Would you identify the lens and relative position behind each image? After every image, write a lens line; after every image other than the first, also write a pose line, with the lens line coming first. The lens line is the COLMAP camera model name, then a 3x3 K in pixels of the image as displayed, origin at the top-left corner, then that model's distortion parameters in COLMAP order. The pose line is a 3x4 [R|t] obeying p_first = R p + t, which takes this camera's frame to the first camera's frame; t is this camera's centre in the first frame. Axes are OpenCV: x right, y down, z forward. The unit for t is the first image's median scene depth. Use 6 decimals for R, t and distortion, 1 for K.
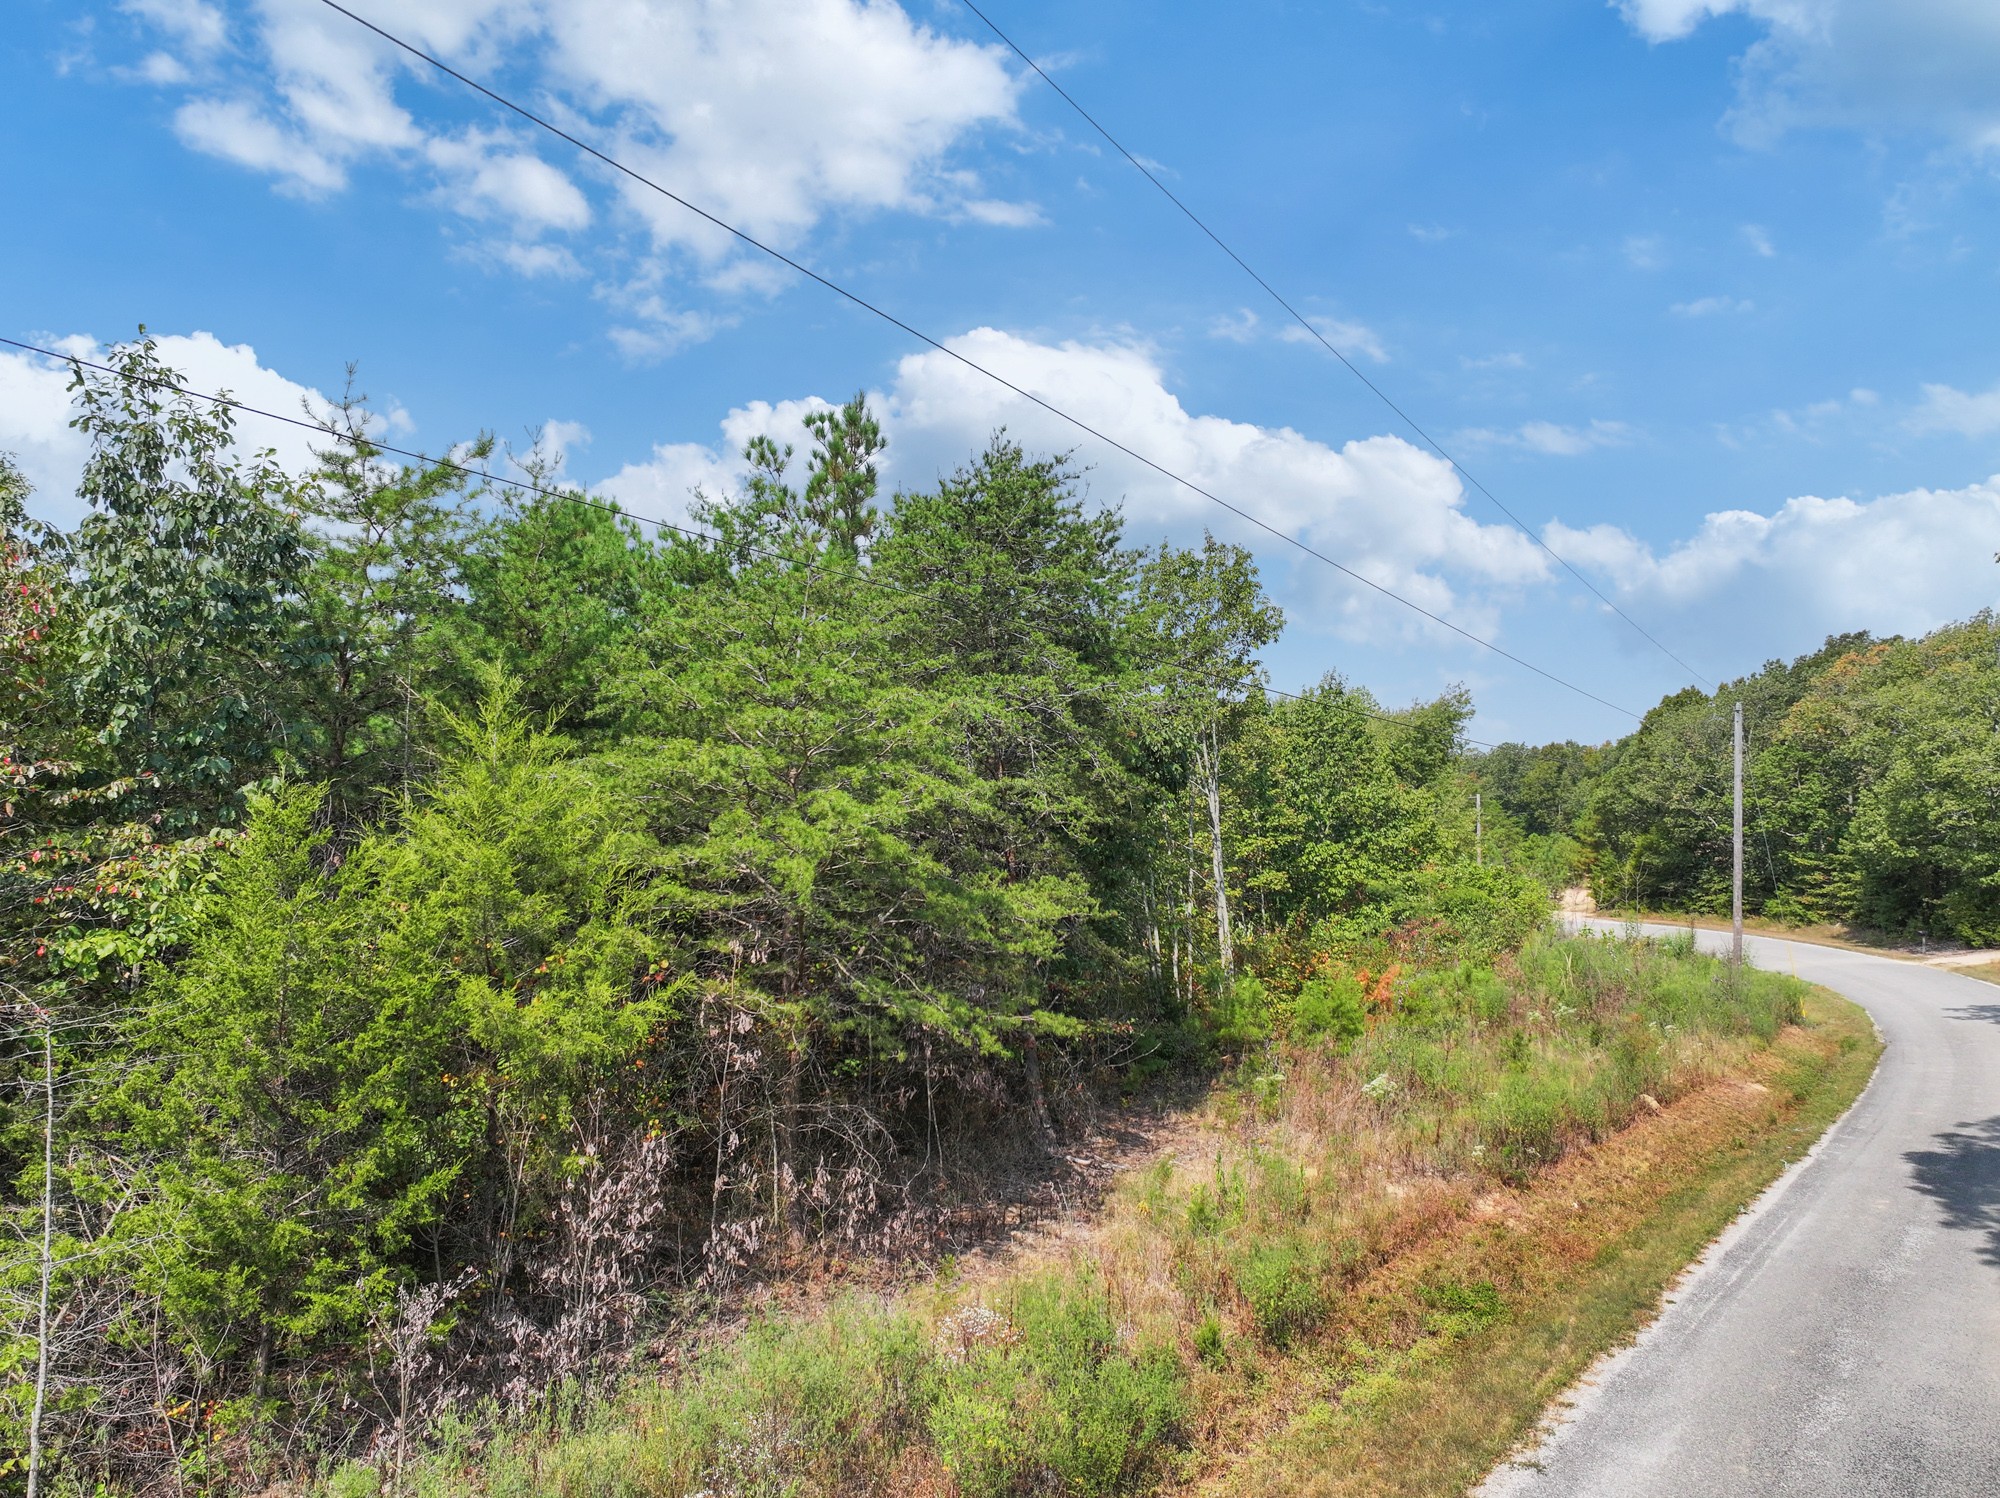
lens RADIAL K [[1557.3, 0, 966.3], [0, 1557.3, 738.9], [0, 0, 1]] dist [-0.016376, -0.006835]
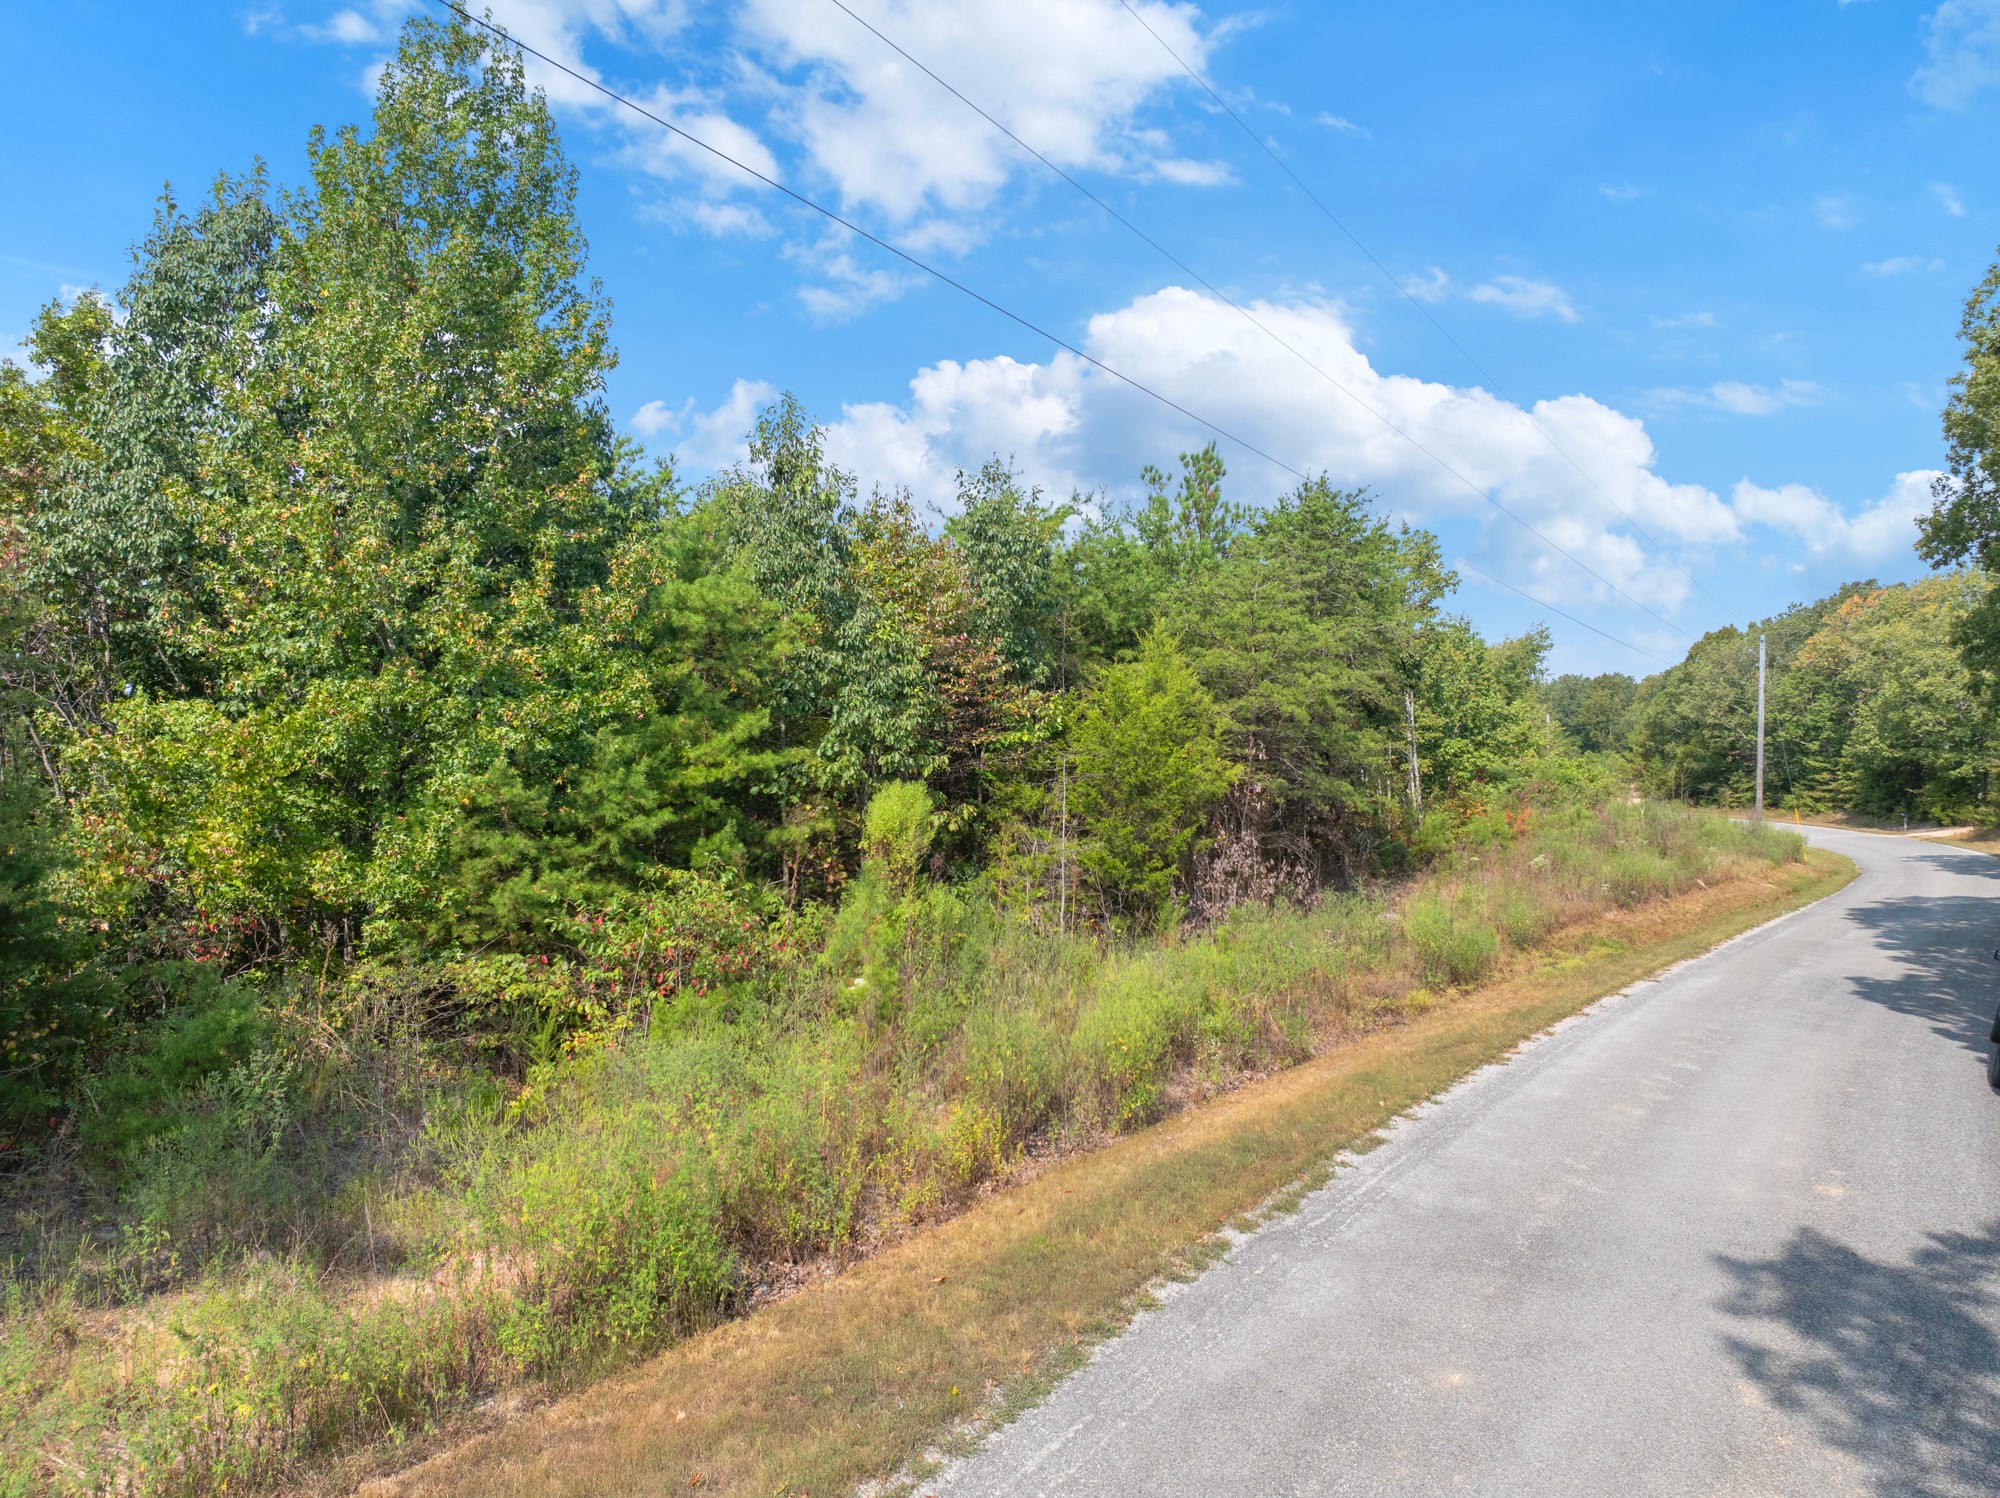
lens RADIAL K [[1428.0, 0, 999.7], [0, 1428.0, 739.6], [0, 0, 1]] dist [-0.031262, 0.000278]
pose [[0.999409, -0.001148, -0.034348, -0.082495], [0.002655, 0.999034, 0.043852, 0.007467], [0.034264, -0.043918, 0.998447, -0.170630]]
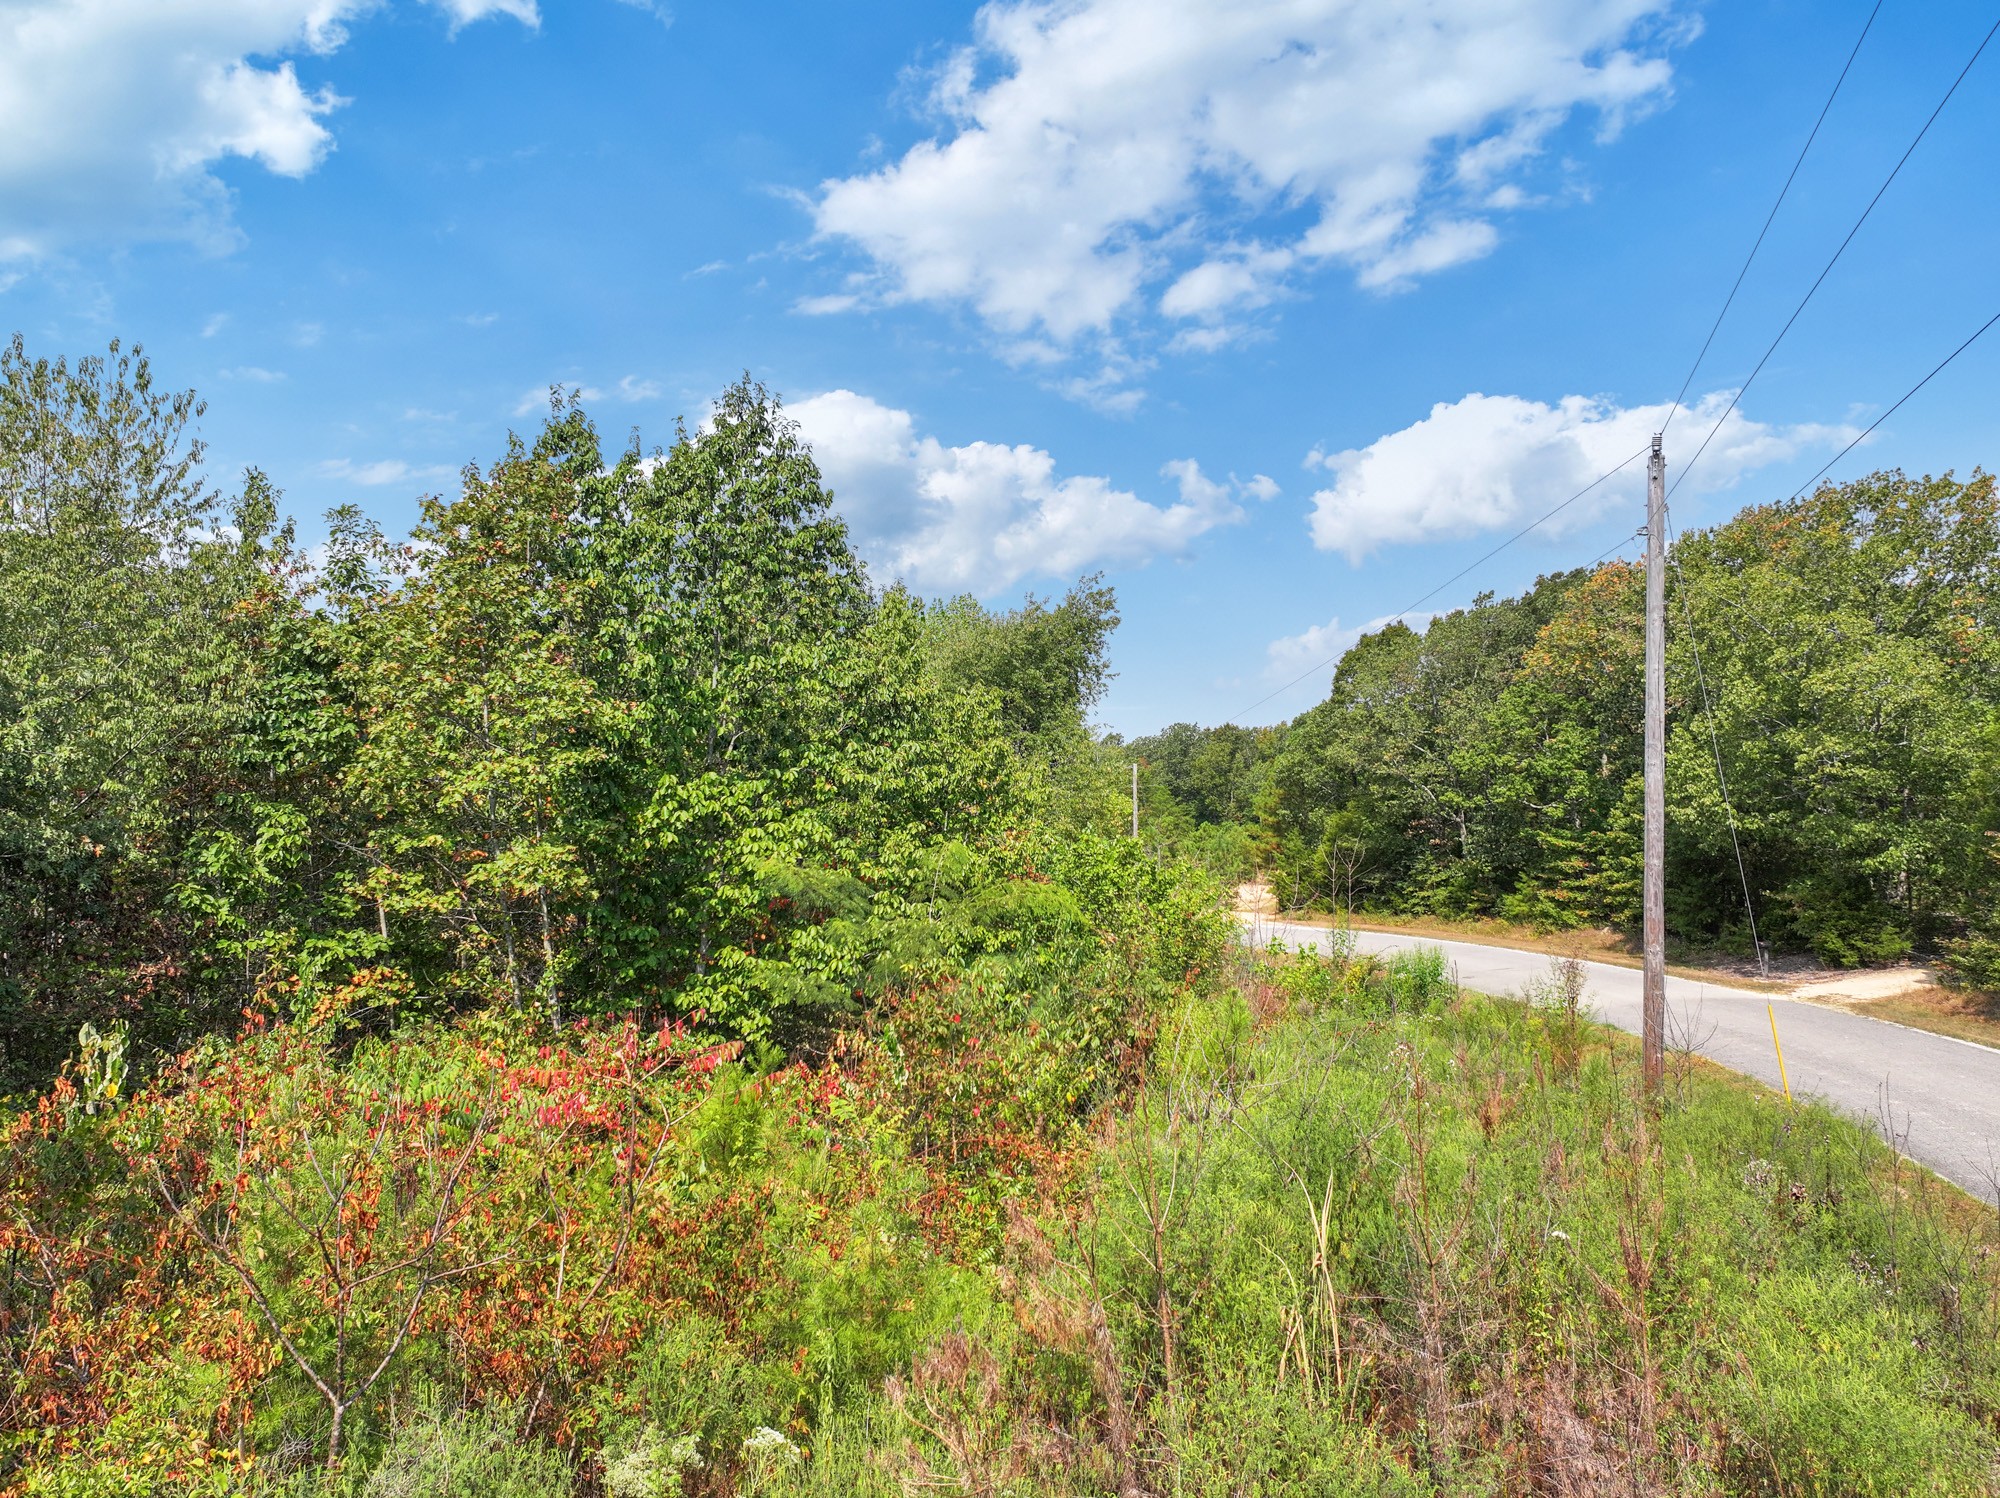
lens RADIAL K [[1427.4, 0, 996.5], [0, 1427.4, 757.5], [0, 0, 1]] dist [-0.005438, -0.002928]
pose [[0.979369, 0.006155, 0.201986, 0.151819], [-0.007065, 0.999968, 0.003786, 0.039586], [-0.201957, -0.005135, 0.979381, 0.407848]]
